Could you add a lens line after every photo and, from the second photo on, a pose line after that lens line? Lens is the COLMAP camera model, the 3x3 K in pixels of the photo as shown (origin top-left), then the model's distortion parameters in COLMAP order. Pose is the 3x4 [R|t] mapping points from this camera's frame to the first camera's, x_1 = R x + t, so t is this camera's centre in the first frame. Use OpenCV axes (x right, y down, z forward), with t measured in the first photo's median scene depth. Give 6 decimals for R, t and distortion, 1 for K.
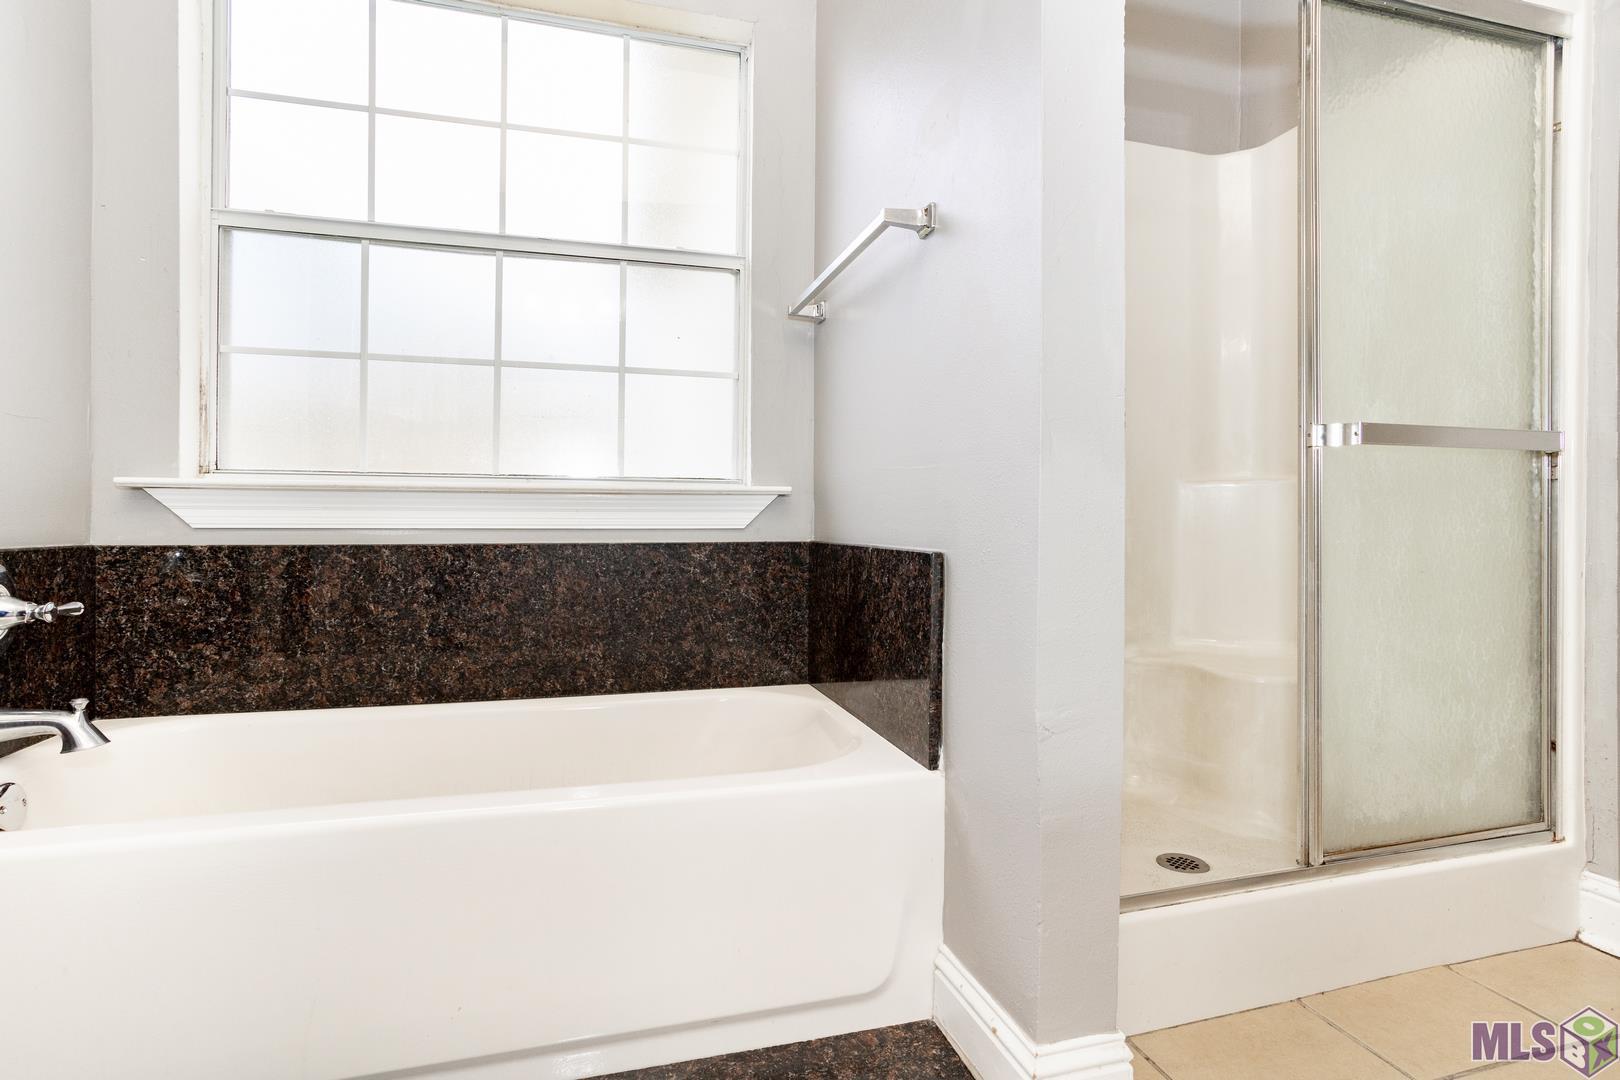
lens RADIAL K [[784.1, 0, 823.9], [0, 784.1, 530.8], [0, 0, 1]] dist [-0.042751, 0.020895]
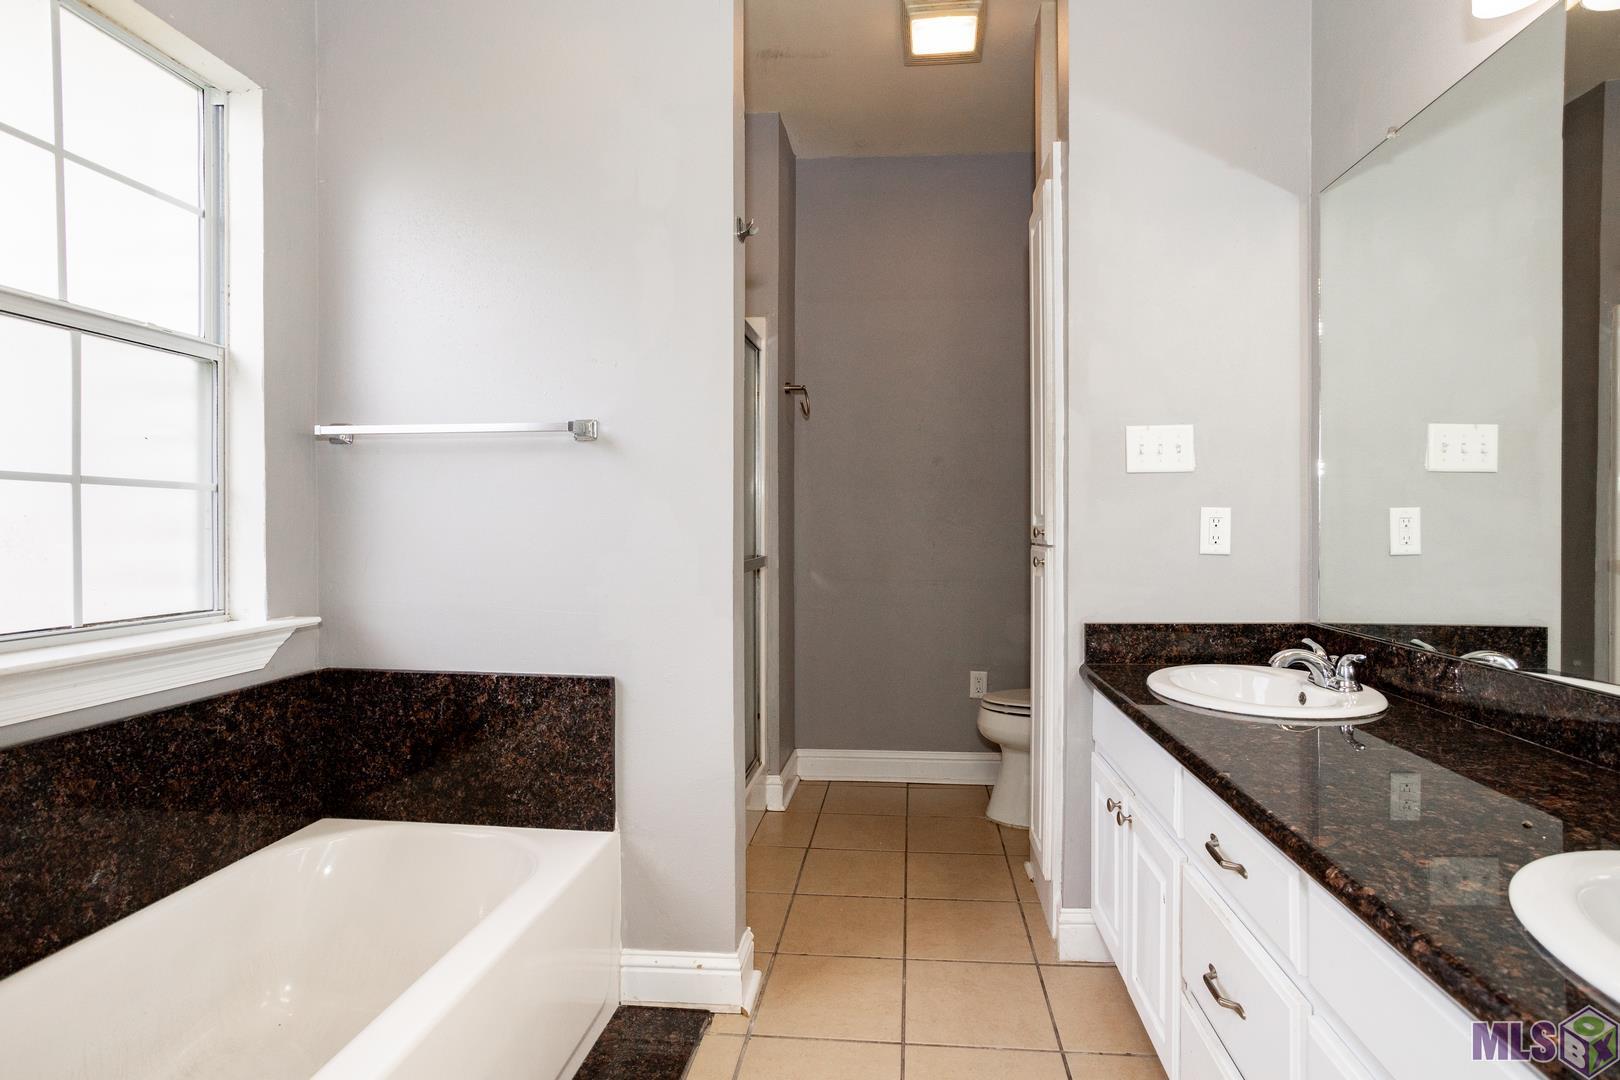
lens RADIAL K [[784.1, 0, 823.9], [0, 784.1, 530.8], [0, 0, 1]] dist [-0.042751, 0.020895]
pose [[0.370256, -0.005193, 0.928915, -0.698499], [0.005061, 0.999981, 0.003573, -0.163876], [-0.928916, 0.003379, 0.370275, 0.082425]]
